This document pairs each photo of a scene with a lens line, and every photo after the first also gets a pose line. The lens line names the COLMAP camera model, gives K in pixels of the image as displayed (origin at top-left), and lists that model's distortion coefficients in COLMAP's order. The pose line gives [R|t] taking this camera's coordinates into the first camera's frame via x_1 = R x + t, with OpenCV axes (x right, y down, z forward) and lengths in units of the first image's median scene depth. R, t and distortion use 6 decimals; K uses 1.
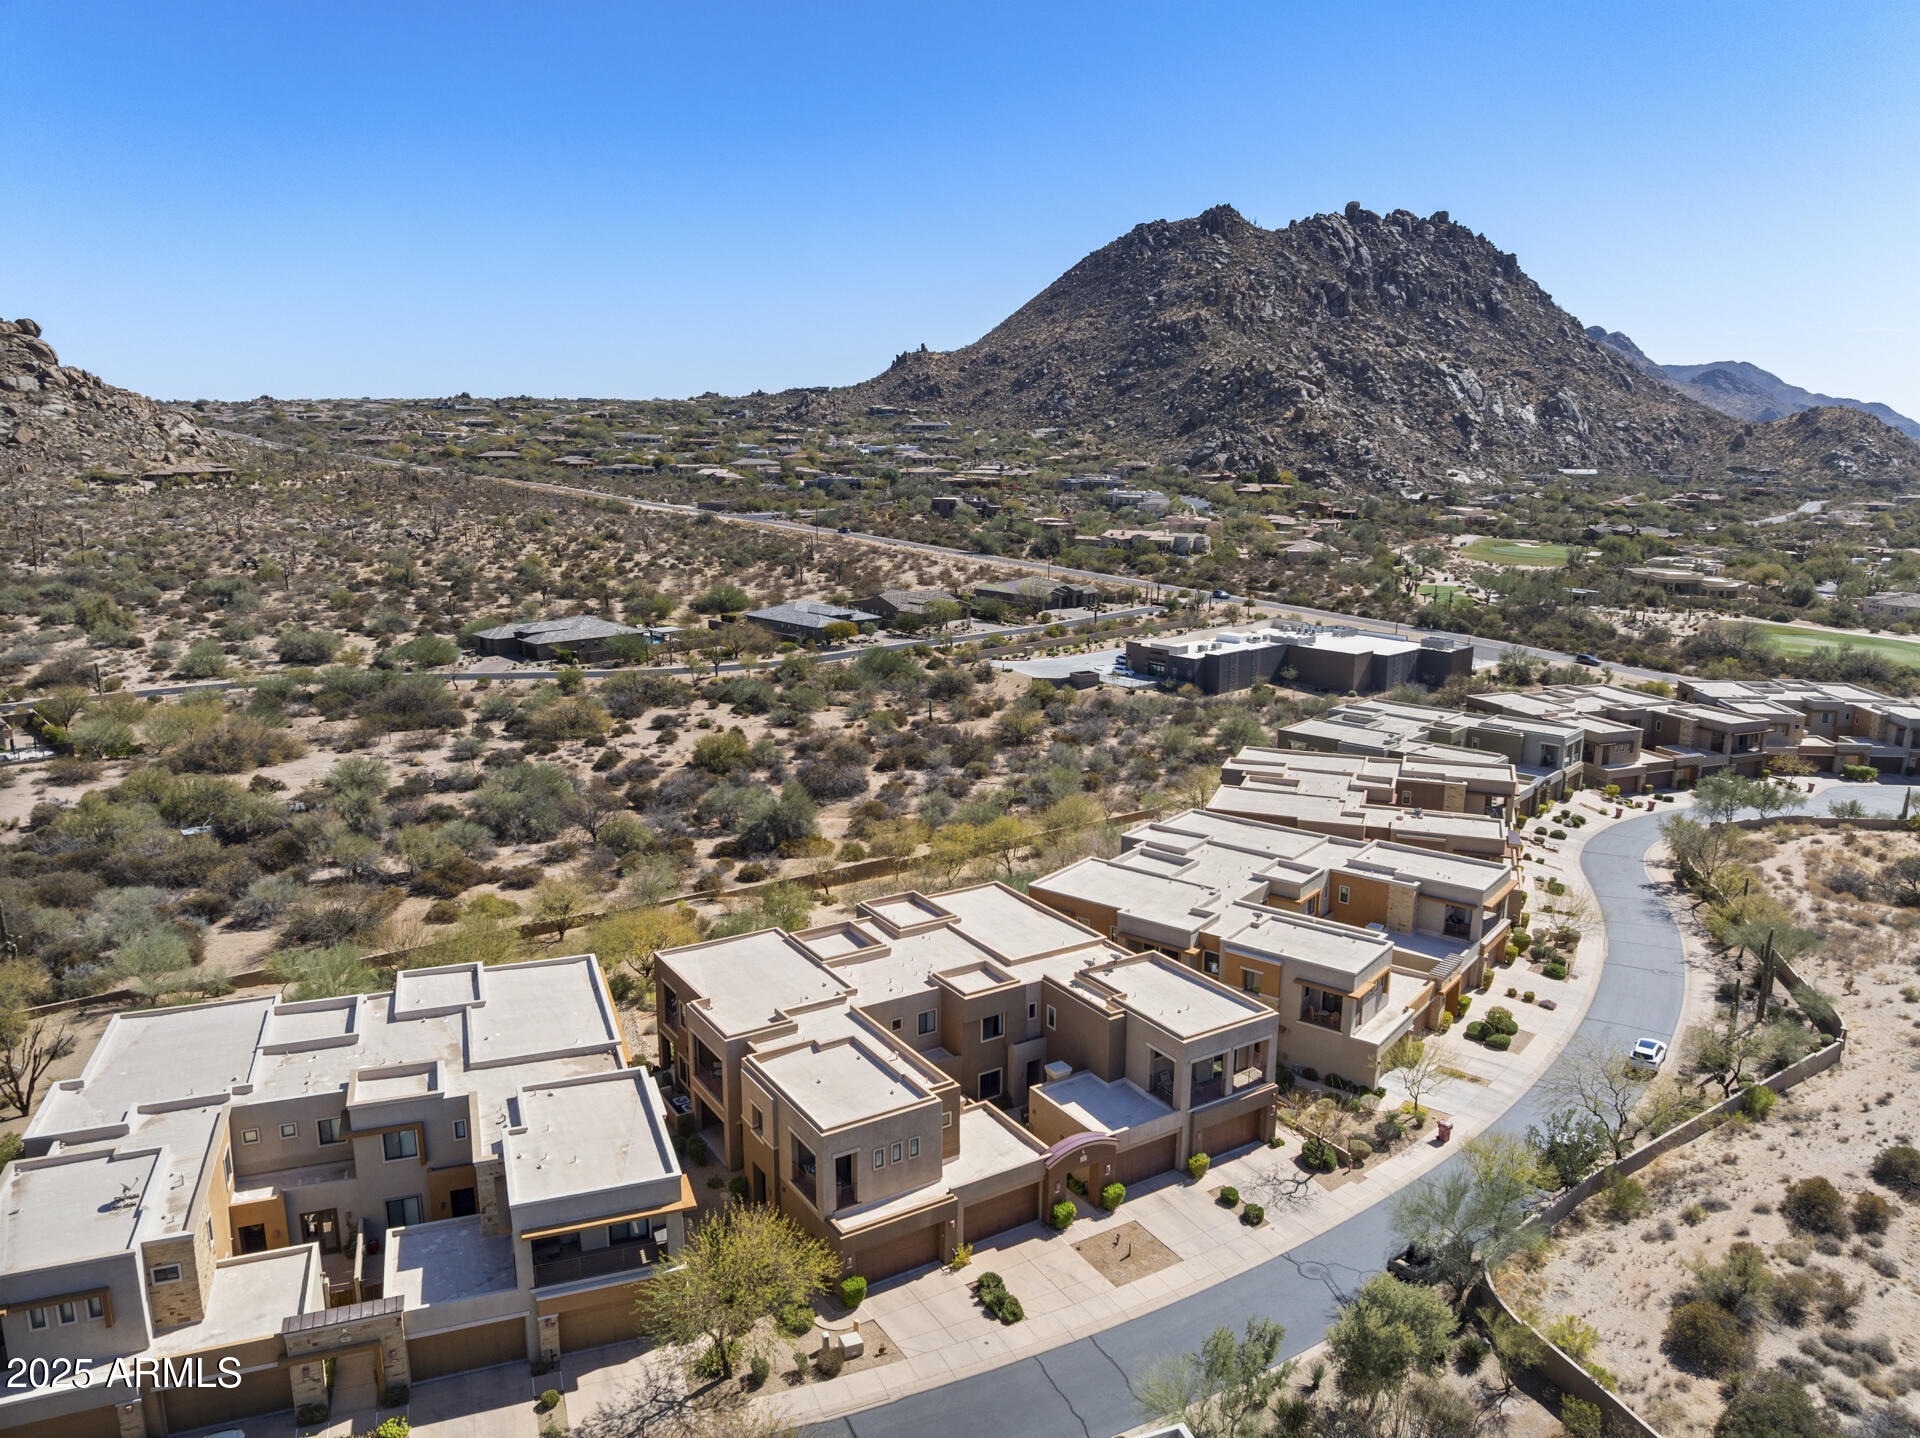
lens RADIAL K [[1325.7, 0, 960.0], [0, 1325.7, 719.0], [0, 0, 1]] dist [-0.024236, 0.002409]
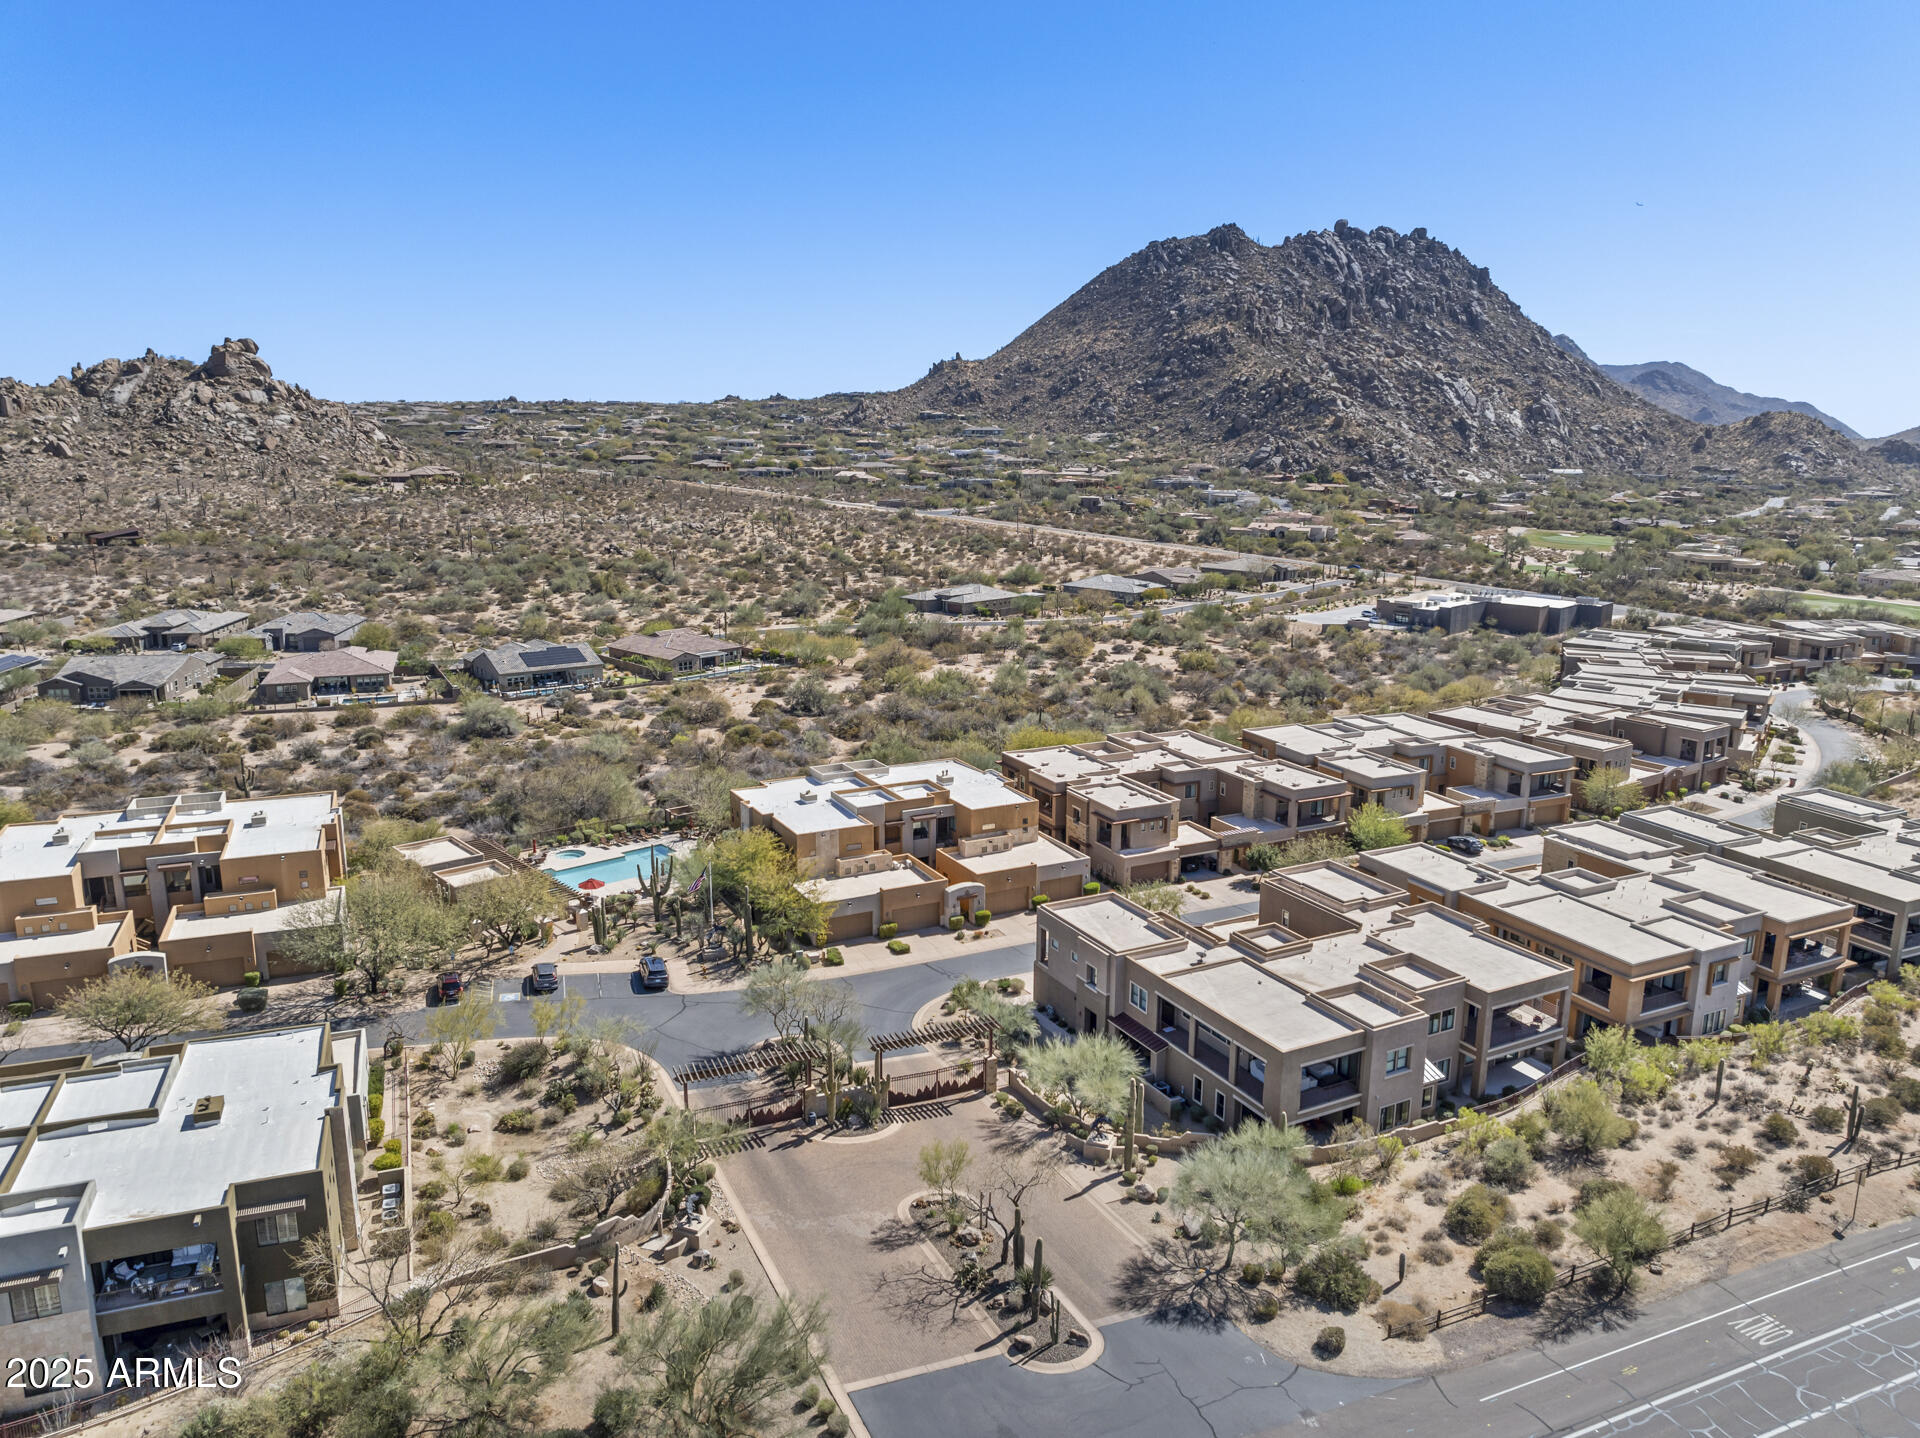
lens RADIAL K [[1325.7, 0, 960.0], [0, 1325.7, 719.0], [0, 0, 1]] dist [-0.024236, 0.002409]
pose [[0.999114, -0.009071, 0.041107, -0.082372], [0.008990, 0.999957, 0.002155, 0.013481], [-0.041124, -0.001784, 0.999152, -0.084995]]
